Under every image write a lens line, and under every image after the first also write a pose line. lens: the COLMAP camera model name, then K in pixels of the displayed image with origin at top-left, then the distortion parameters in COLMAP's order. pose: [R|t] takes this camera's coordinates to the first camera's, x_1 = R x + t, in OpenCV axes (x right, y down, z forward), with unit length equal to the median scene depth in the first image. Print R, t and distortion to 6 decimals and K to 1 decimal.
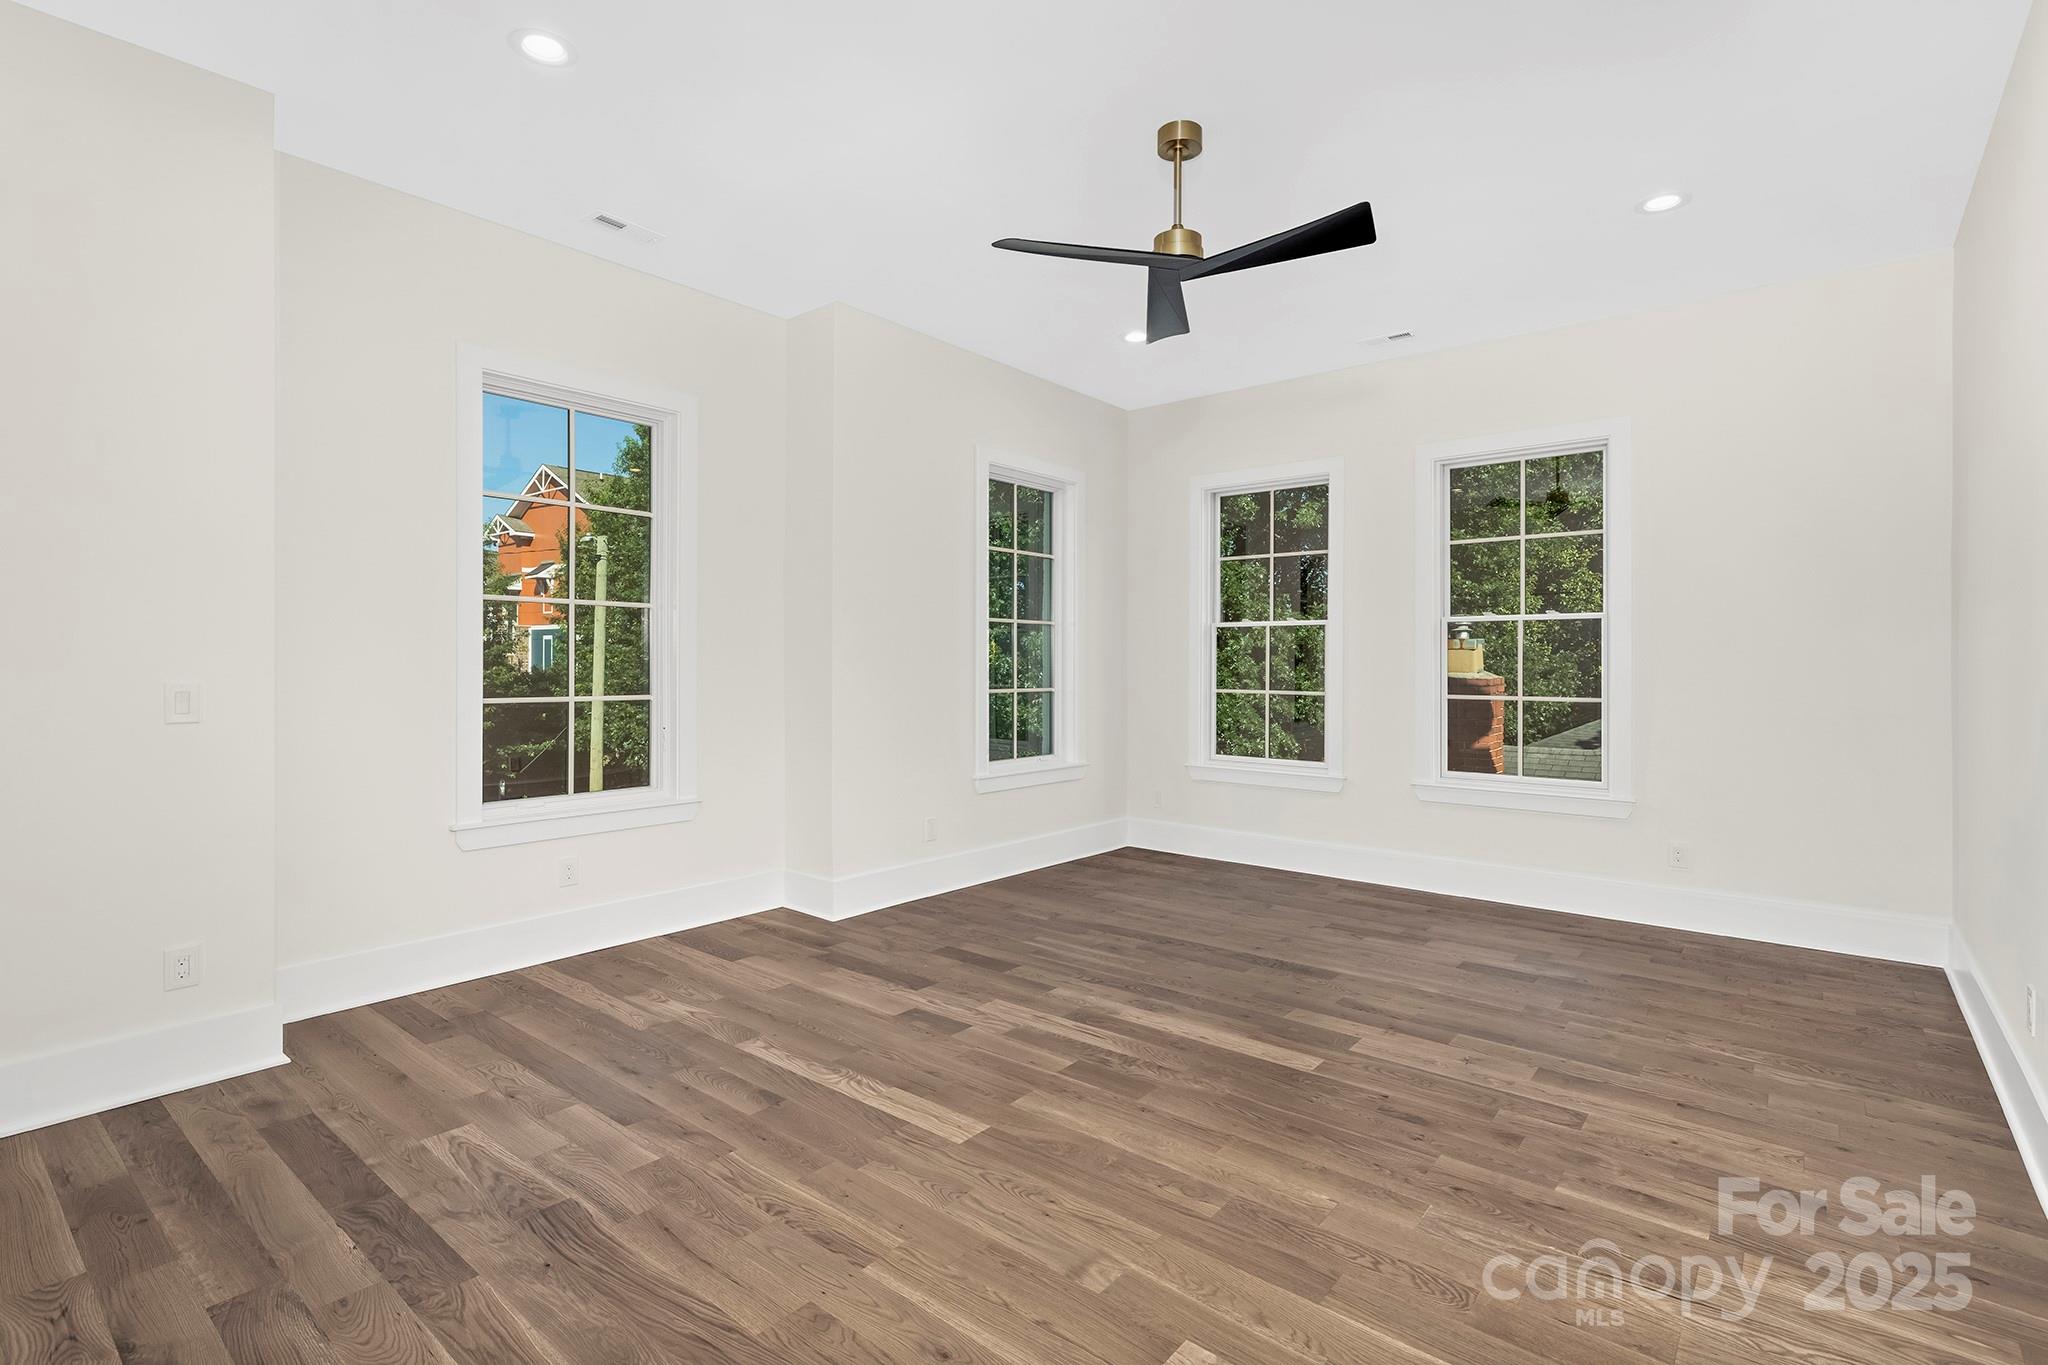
lens RADIAL K [[957.3, 0, 1024.4], [0, 957.3, 673.3], [0, 0, 1]] dist [-0.003957, -0.000427]
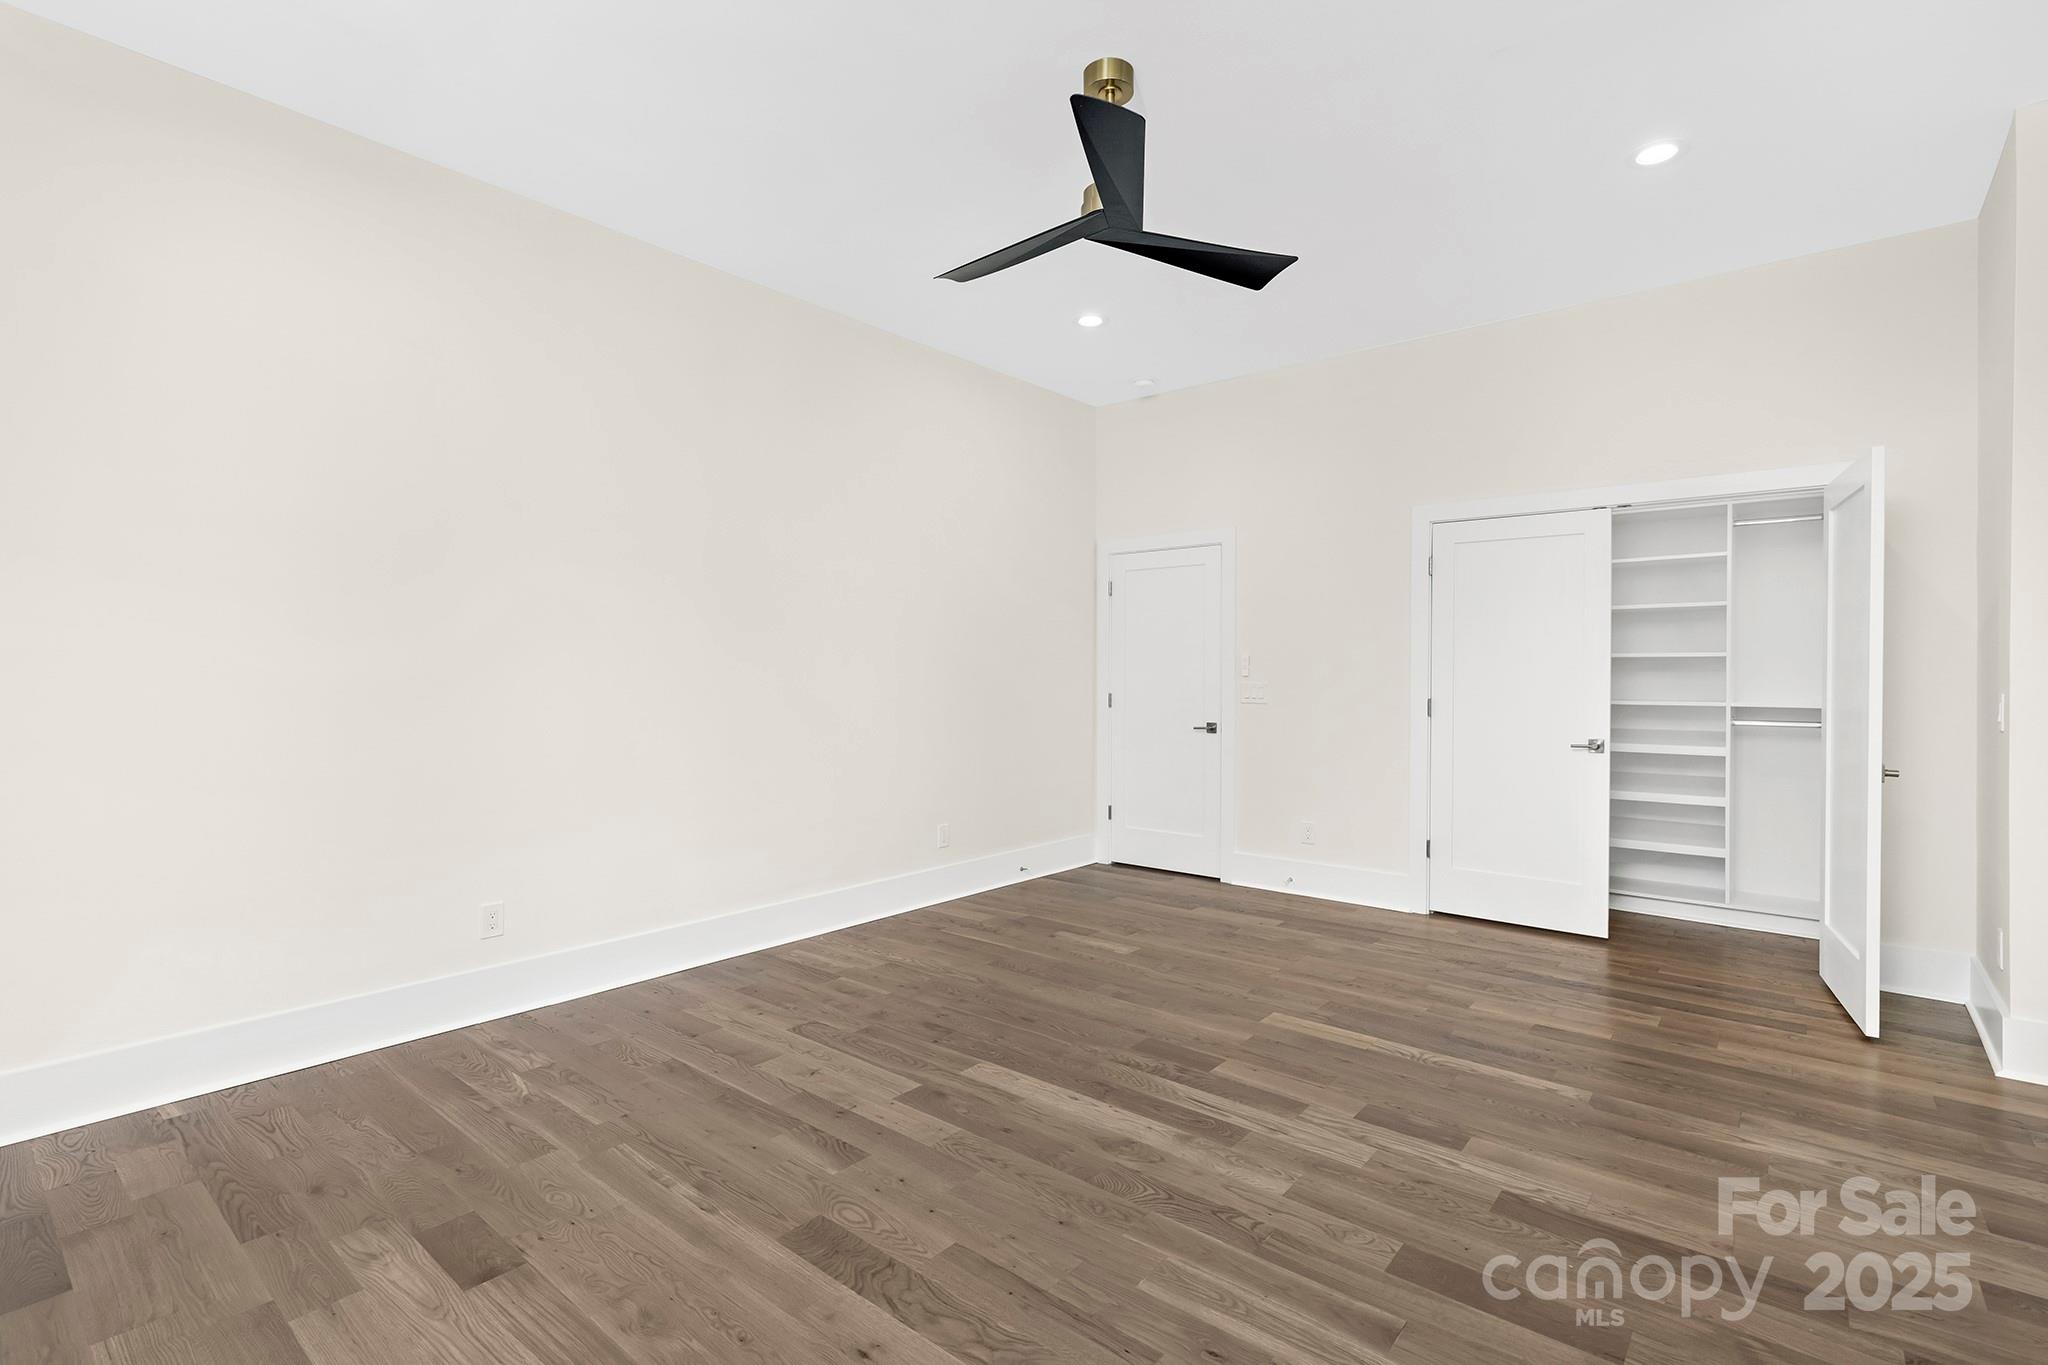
lens RADIAL K [[957.3, 0, 1021.3], [0, 957.3, 673.8], [0, 0, 1]] dist [-0.003957, -0.000427]
pose [[-0.999962, -0.007022, 0.005090, 0.237433], [-0.007000, 0.999967, 0.004180, -0.009412], [-0.005119, 0.004144, -0.999978, 1.899286]]
